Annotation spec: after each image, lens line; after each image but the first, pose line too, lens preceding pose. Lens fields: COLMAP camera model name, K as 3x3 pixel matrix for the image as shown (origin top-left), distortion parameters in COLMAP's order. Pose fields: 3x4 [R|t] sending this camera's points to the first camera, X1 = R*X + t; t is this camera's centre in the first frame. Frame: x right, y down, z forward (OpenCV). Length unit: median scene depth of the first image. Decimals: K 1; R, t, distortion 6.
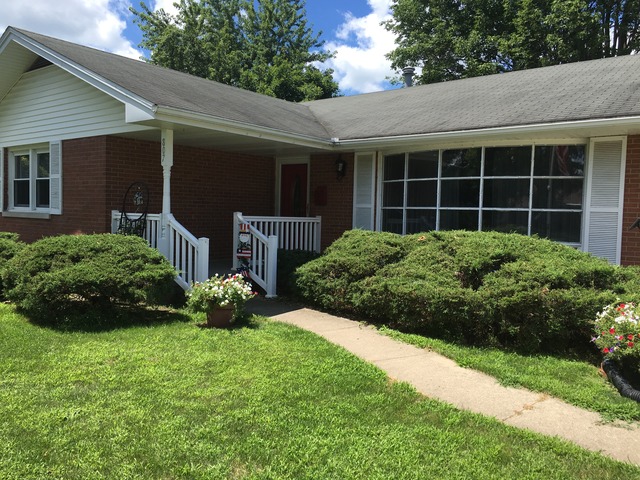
lens RADIAL K [[549.5, 0, 320.0], [0, 549.5, 240.0], [0, 0, 1]] dist [0.064562, -0.072812]
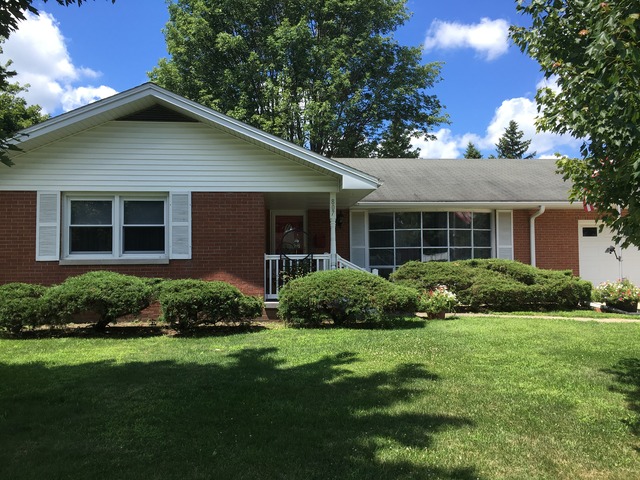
lens RADIAL K [[549.5, 0, 320.0], [0, 549.5, 240.0], [0, 0, 1]] dist [0.064562, -0.072812]
pose [[0.724083, -0.004057, 0.689701, -1.046652], [0.059339, 0.996641, -0.056434, -0.006572], [-0.687156, 0.081789, 0.721892, 0.040297]]
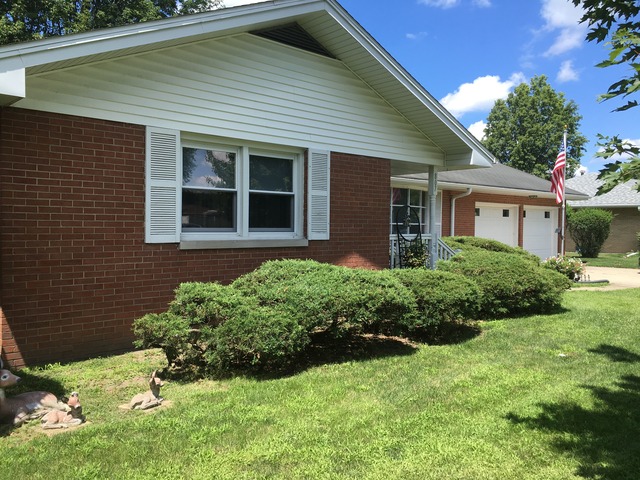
lens RADIAL K [[549.5, 0, 320.0], [0, 549.5, 240.0], [0, 0, 1]] dist [0.064562, -0.072812]
pose [[0.151629, -0.049278, 0.987208, -1.308653], [0.041511, 0.998193, 0.043451, -0.082972], [-0.987565, 0.034392, 0.153400, 0.900453]]
